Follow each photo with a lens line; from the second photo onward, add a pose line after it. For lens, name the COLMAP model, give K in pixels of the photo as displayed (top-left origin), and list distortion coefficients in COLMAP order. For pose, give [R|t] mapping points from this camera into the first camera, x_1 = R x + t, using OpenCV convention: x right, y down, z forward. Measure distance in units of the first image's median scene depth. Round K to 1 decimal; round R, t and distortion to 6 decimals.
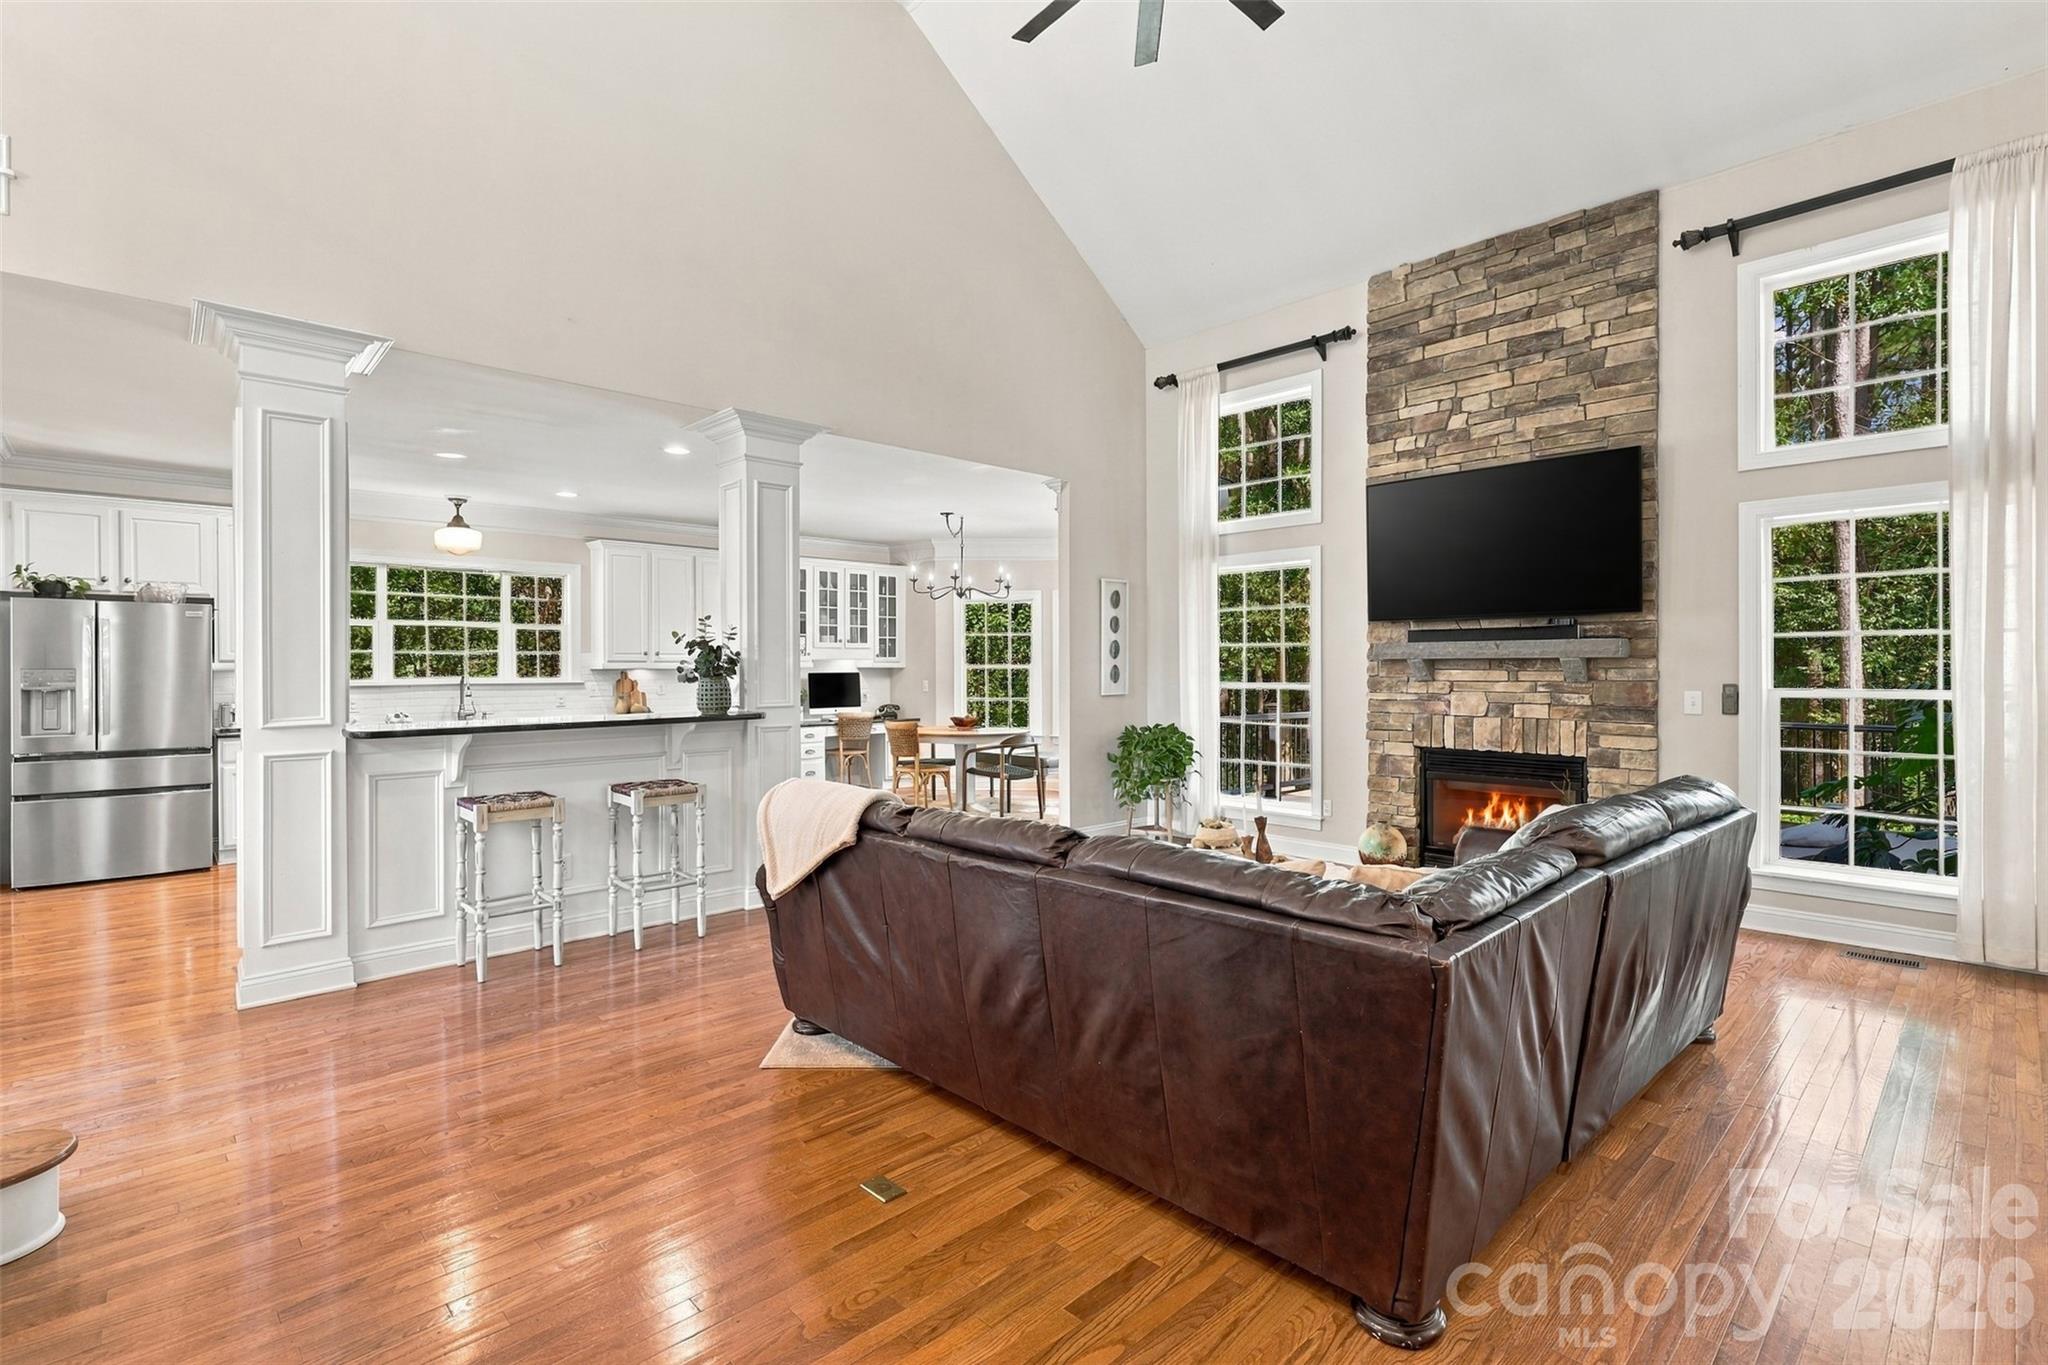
lens RADIAL K [[940.4, 0, 1028.4], [0, 940.4, 675.5], [0, 0, 1]] dist [-0.001533, -0.000279]
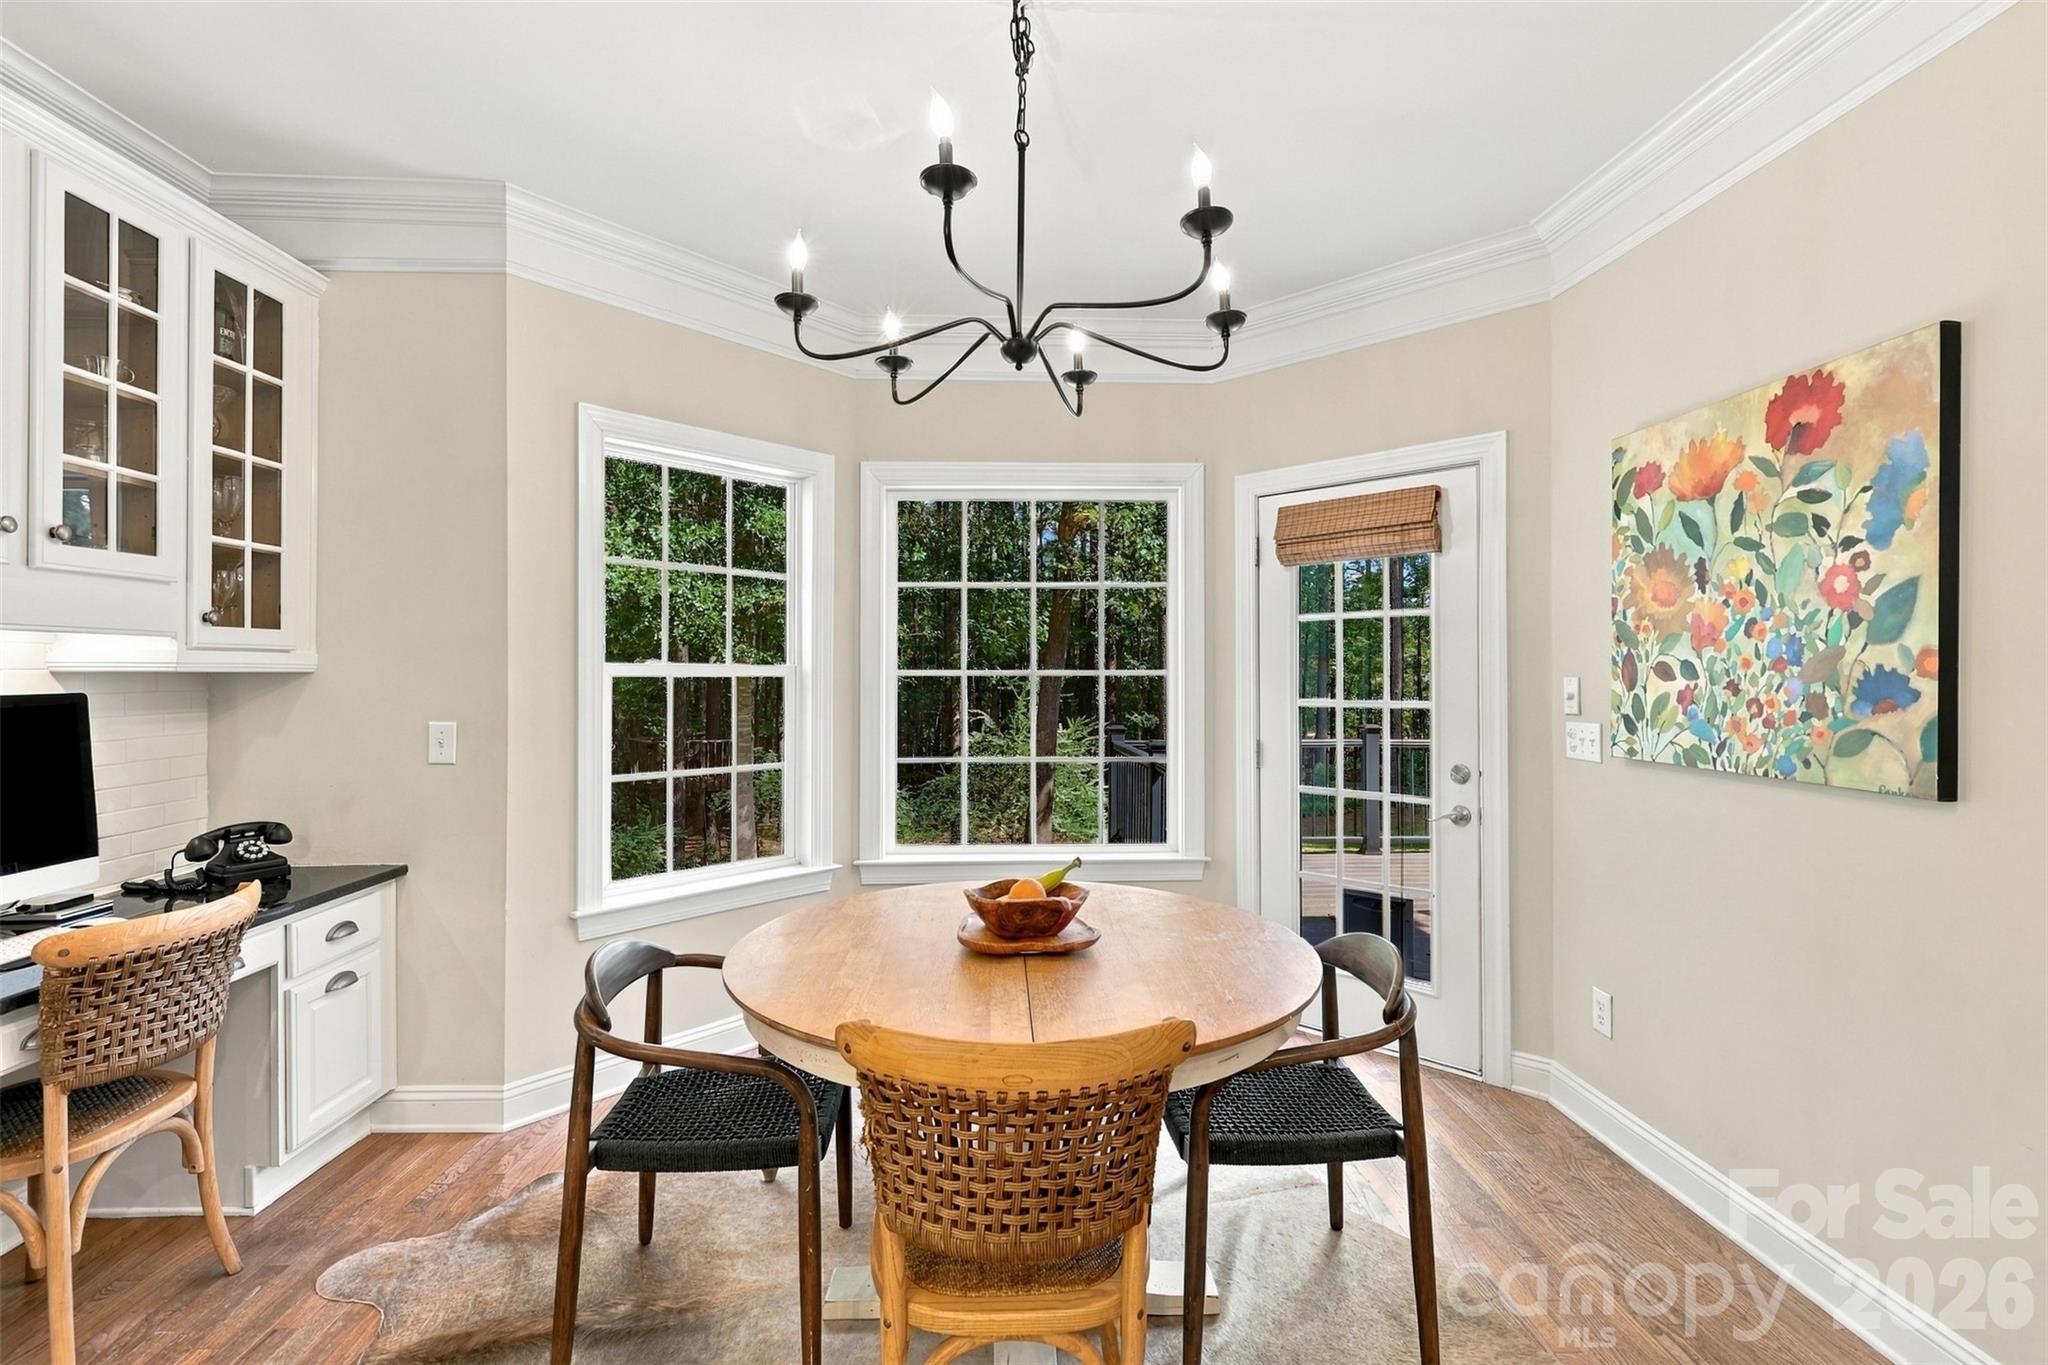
lens RADIAL K [[940.4, 0, 1020.6], [0, 940.4, 682.1], [0, 0, 1]] dist [-0.001533, -0.000279]
pose [[0.664583, -0.001110, 0.747213, -0.197801], [0.001564, 0.999999, 0.000094, -0.005682], [-0.747213, 0.001107, 0.664584, 0.700644]]
